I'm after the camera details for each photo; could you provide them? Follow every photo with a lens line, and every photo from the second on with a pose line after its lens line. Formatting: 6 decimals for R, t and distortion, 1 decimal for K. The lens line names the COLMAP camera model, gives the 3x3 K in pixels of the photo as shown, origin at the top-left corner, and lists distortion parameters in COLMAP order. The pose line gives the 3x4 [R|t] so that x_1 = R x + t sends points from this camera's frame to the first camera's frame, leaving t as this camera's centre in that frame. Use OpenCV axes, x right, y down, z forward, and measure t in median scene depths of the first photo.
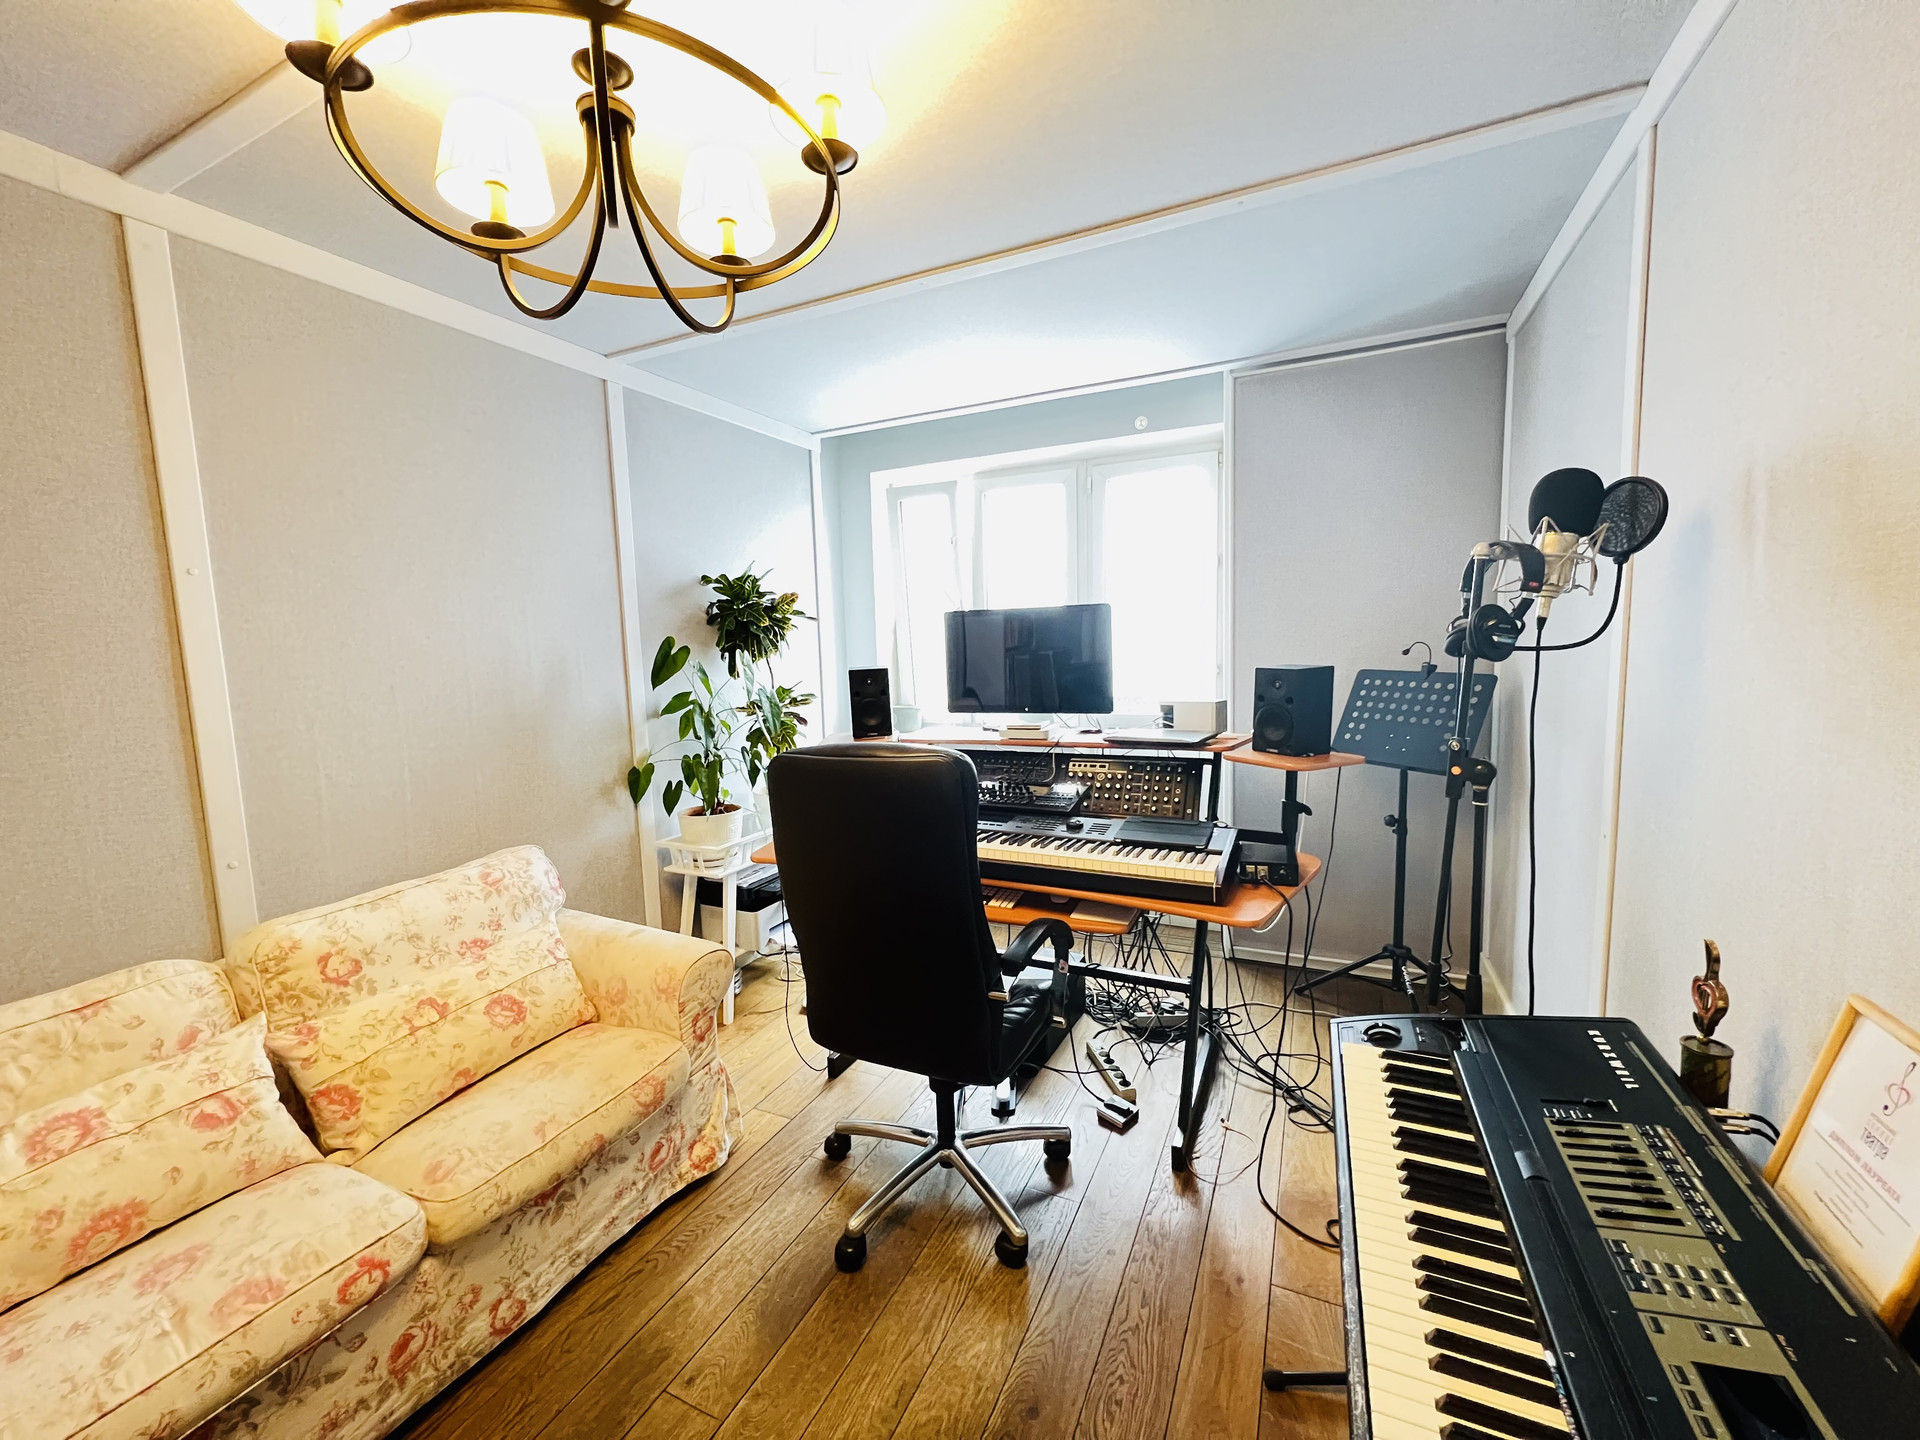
lens RADIAL K [[768.7, 0, 960.1], [0, 768.7, 720.2], [0, 0, 1]] dist [-0.001150, 0.000258]
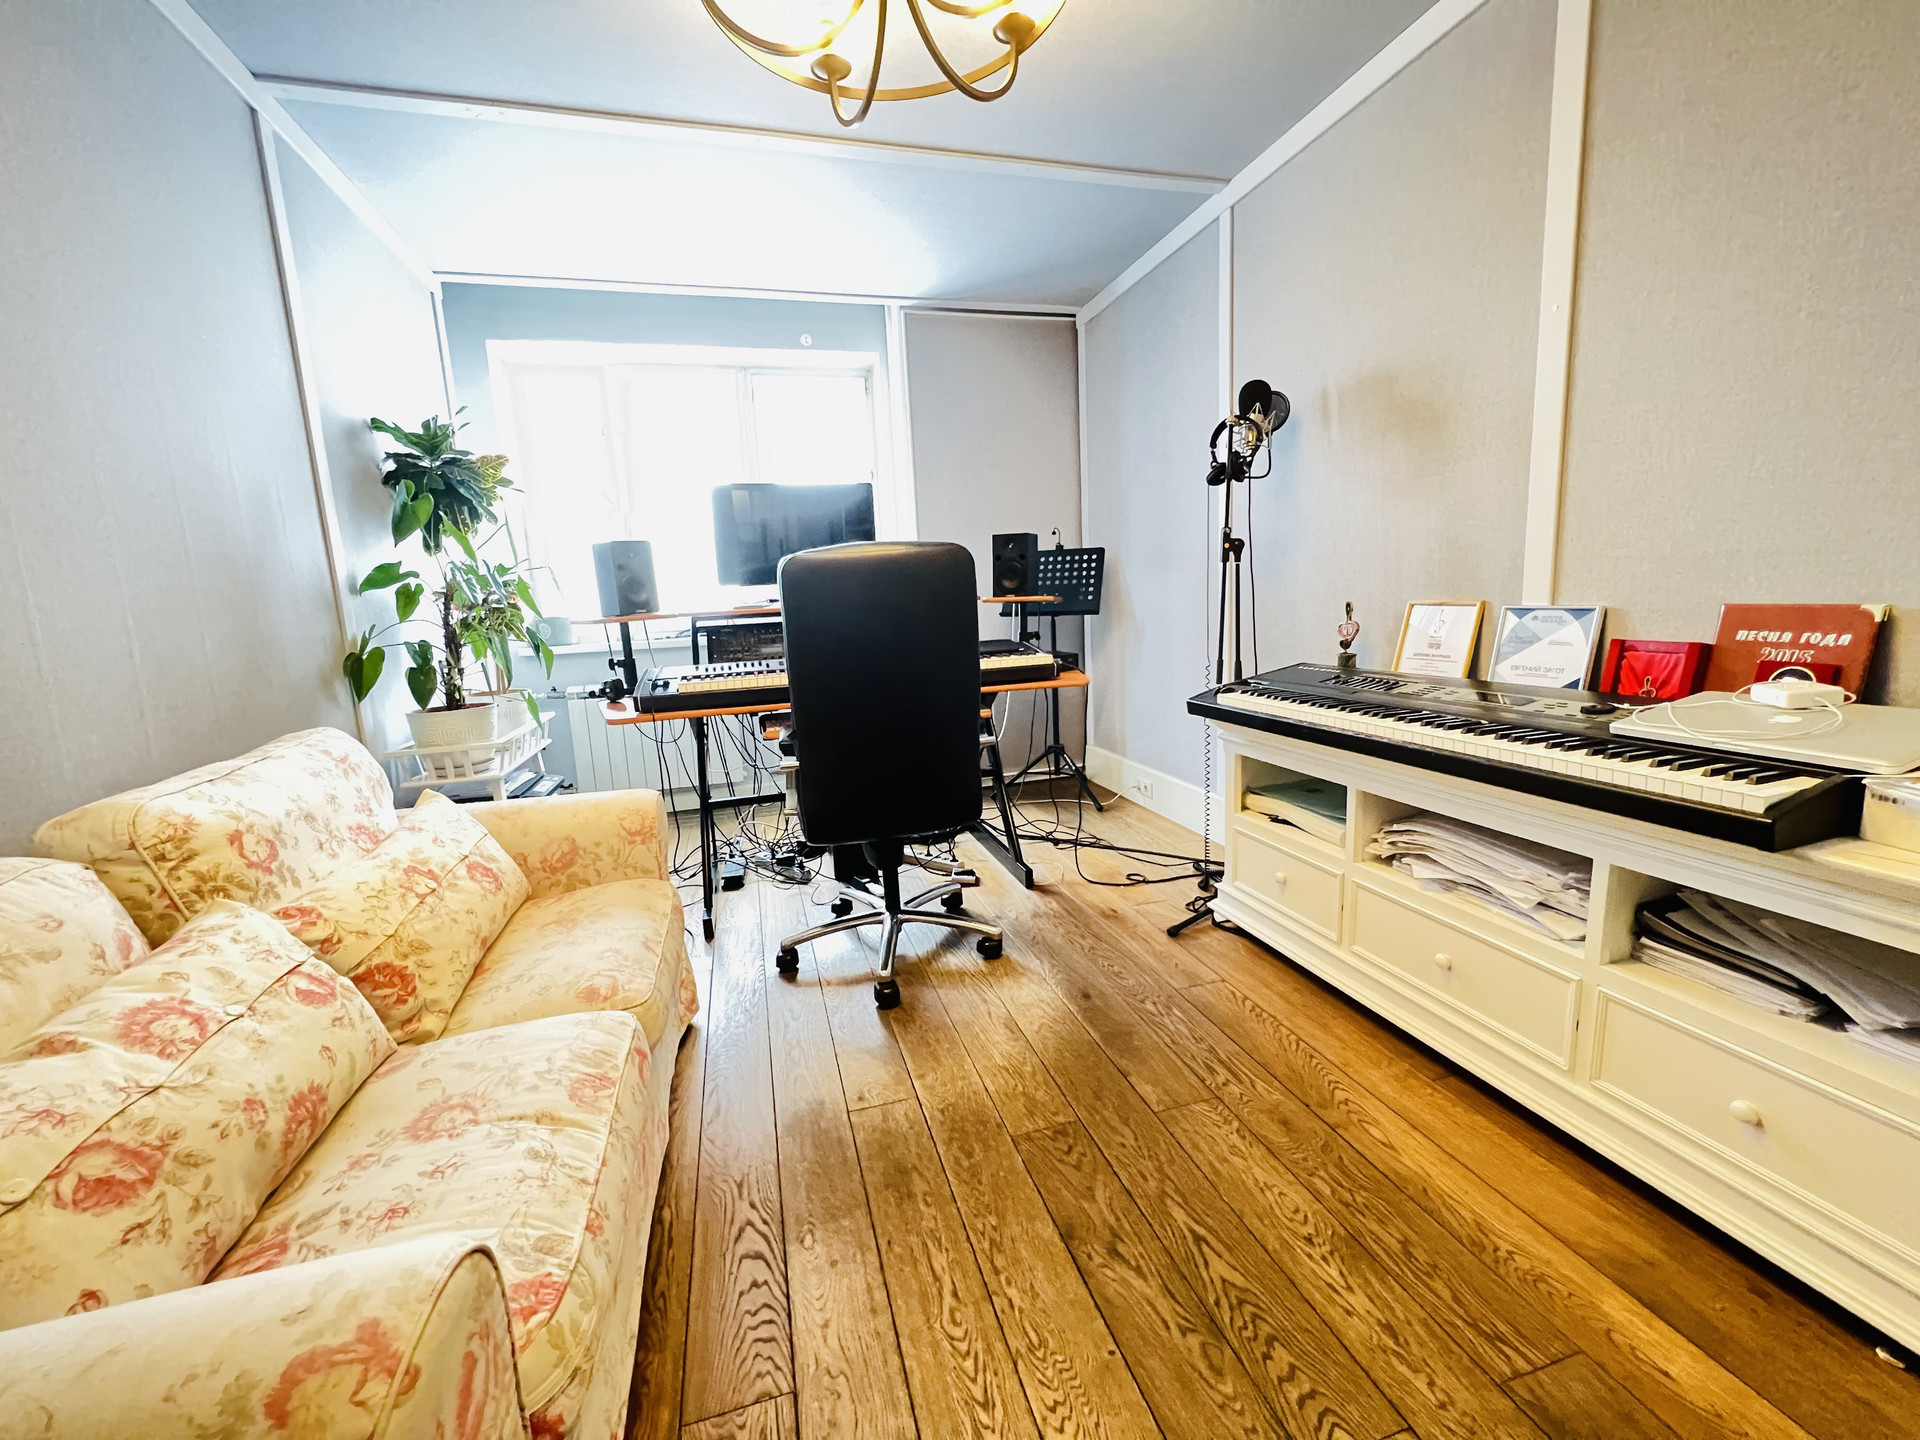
lens RADIAL K [[768.7, 0, 964.2], [0, 768.7, 716.9], [0, 0, 1]] dist [-0.001150, 0.000258]
pose [[0.749218, -0.112436, 0.652710, -0.766839], [0.097236, 0.993480, 0.059525, 0.222562], [-0.655147, 0.018870, 0.755266, 0.046496]]
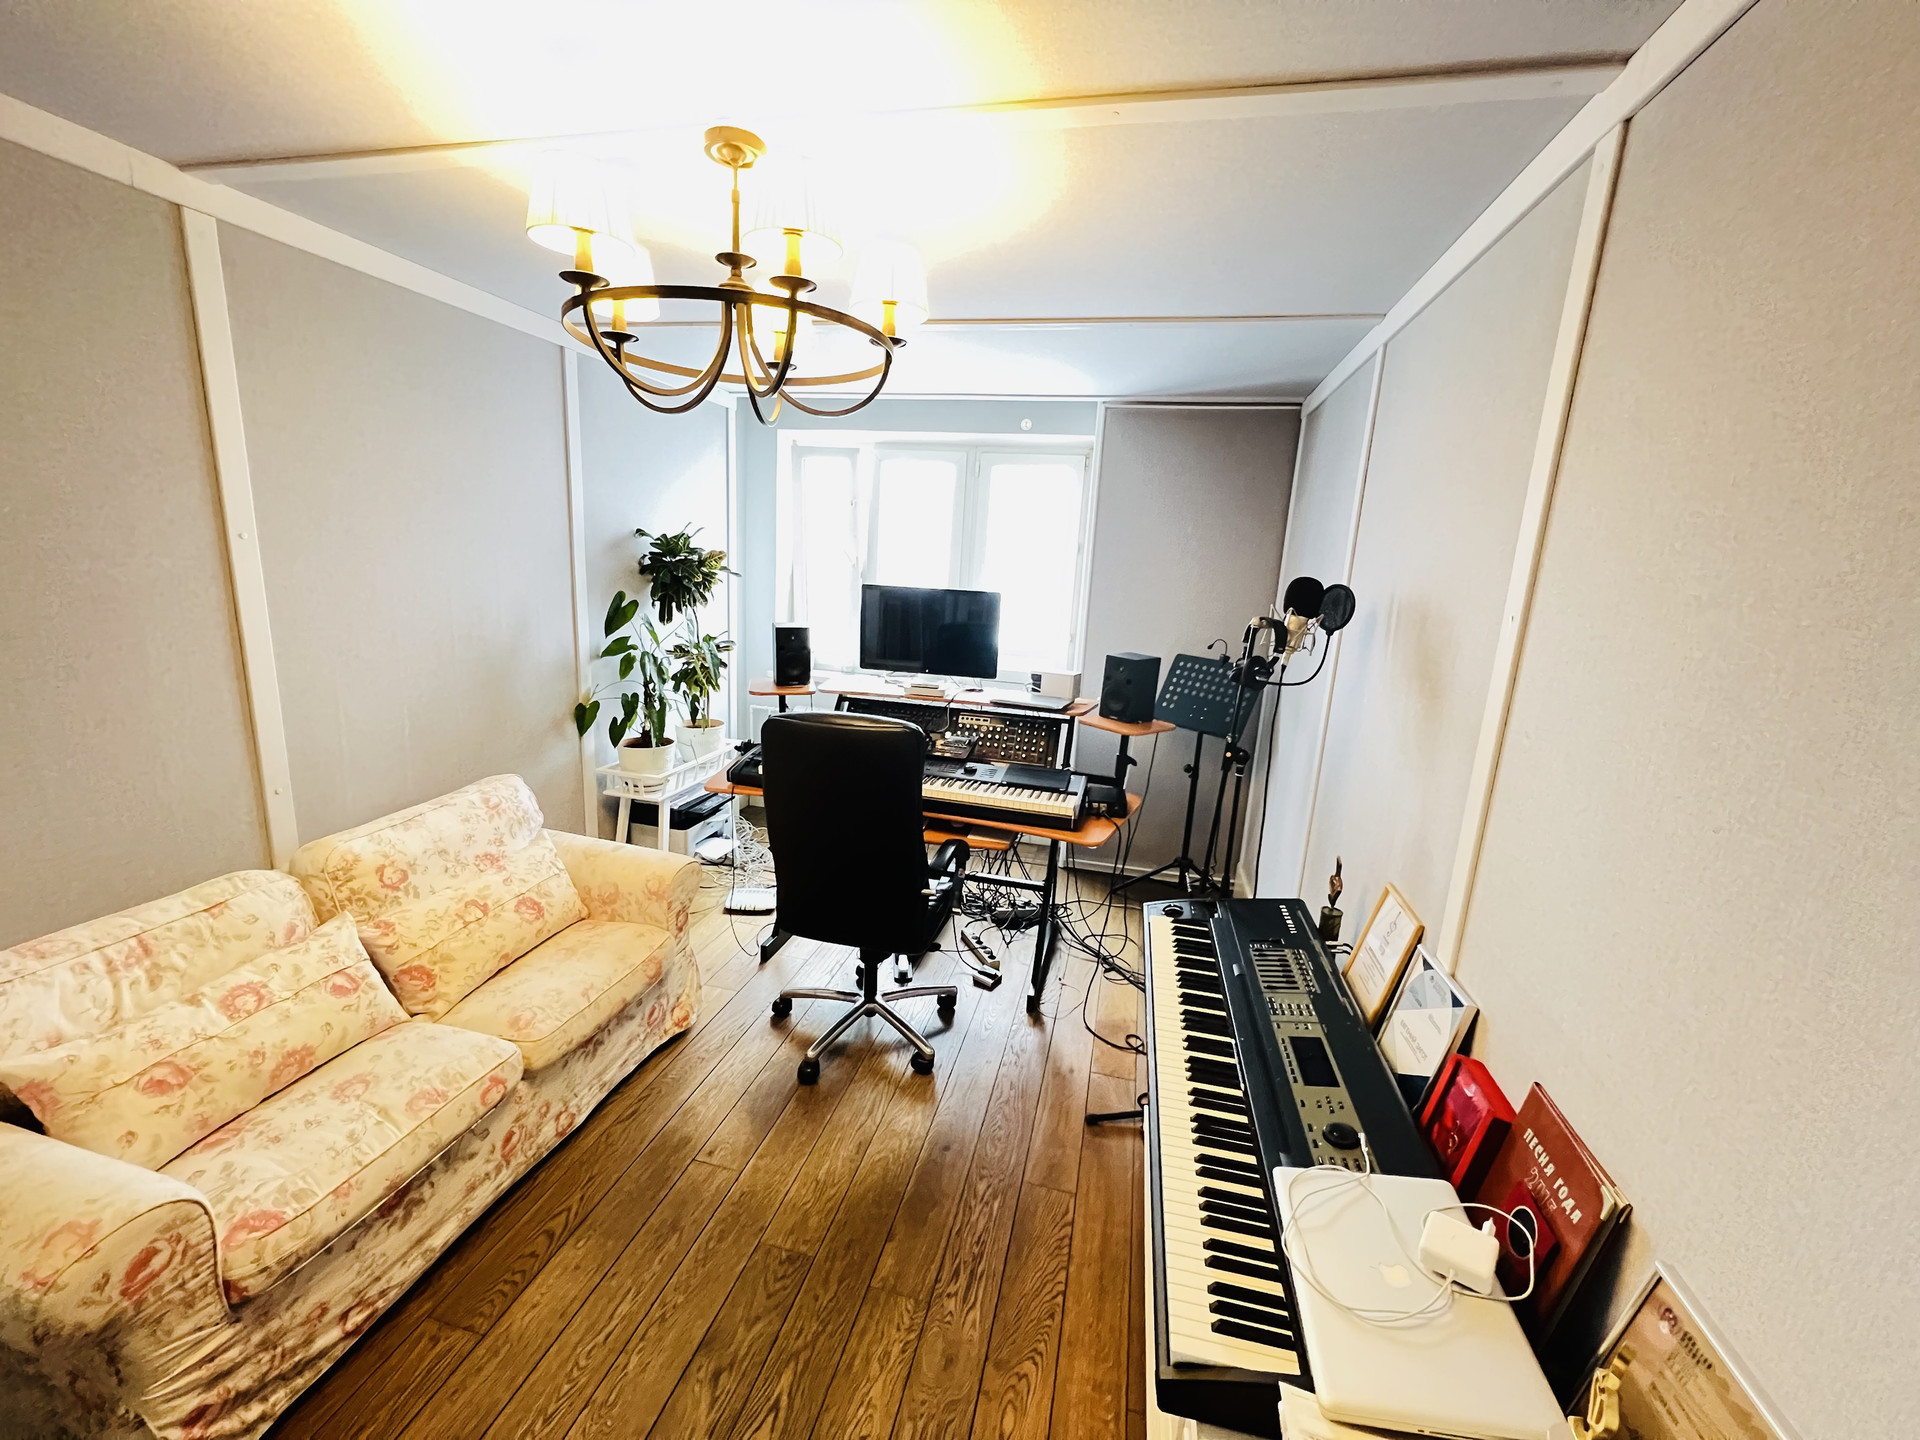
lens RADIAL K [[768.7, 0, 961.7], [0, 768.7, 720.9], [0, 0, 1]] dist [-0.001150, 0.000258]
pose [[0.974879, 0.038782, 0.219331, -0.204115], [-0.062658, 0.992709, 0.102970, -0.104459], [-0.213738, -0.114126, 0.970202, -0.346474]]
